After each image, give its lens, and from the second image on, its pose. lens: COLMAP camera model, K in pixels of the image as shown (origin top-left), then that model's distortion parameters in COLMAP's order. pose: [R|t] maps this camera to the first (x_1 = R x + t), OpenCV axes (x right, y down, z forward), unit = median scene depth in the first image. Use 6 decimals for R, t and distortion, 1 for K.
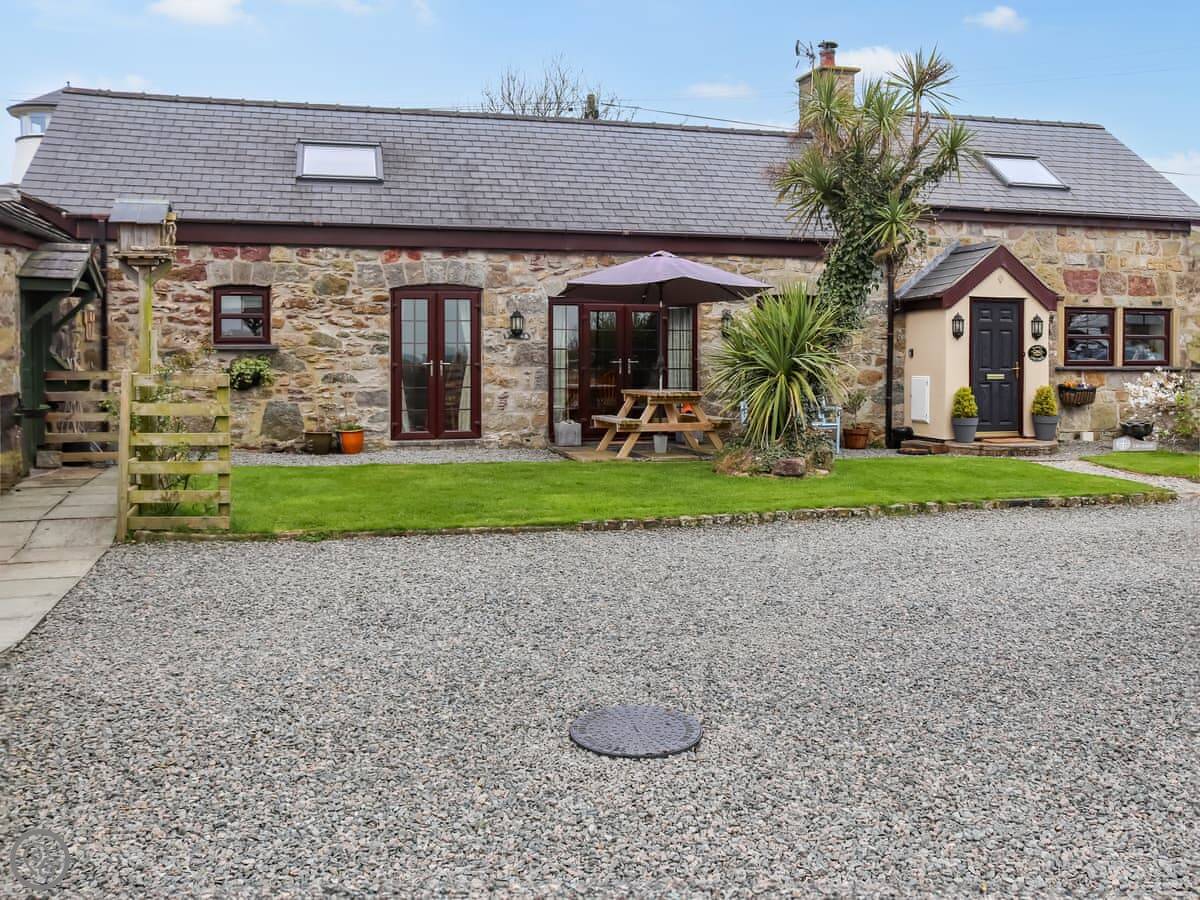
lens RADIAL K [[1380.5, 0, 600.0], [0, 1380.5, 450.0], [0, 0, 1]] dist [-0.011441, 0.008358]
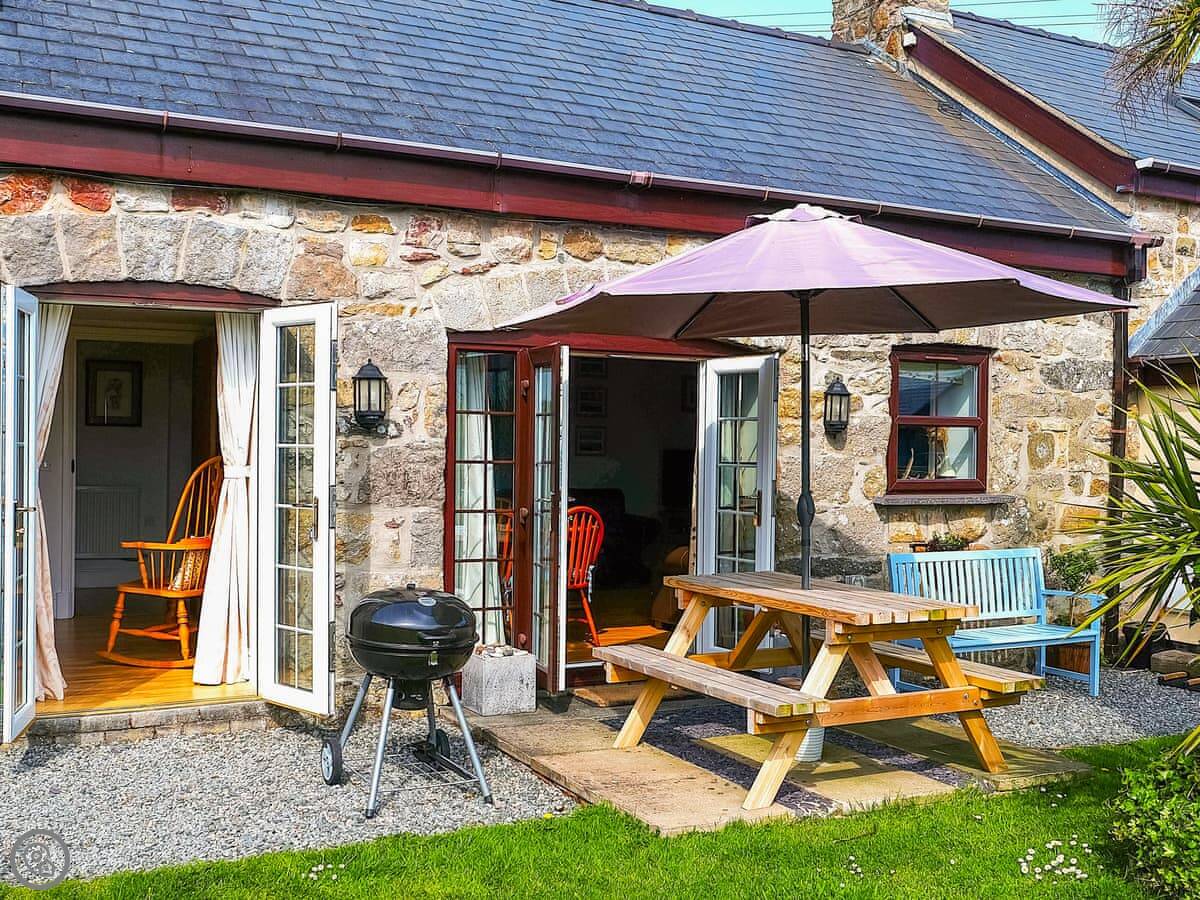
lens RADIAL K [[1380.5, 0, 600.0], [0, 1380.5, 450.0], [0, 0, 1]] dist [-0.011441, 0.008358]
pose [[0.966166, 0.010266, 0.257716, -0.092524], [0.000816, 0.999081, -0.042859, -0.057847], [-0.257919, 0.041619, 0.965270, 0.591146]]
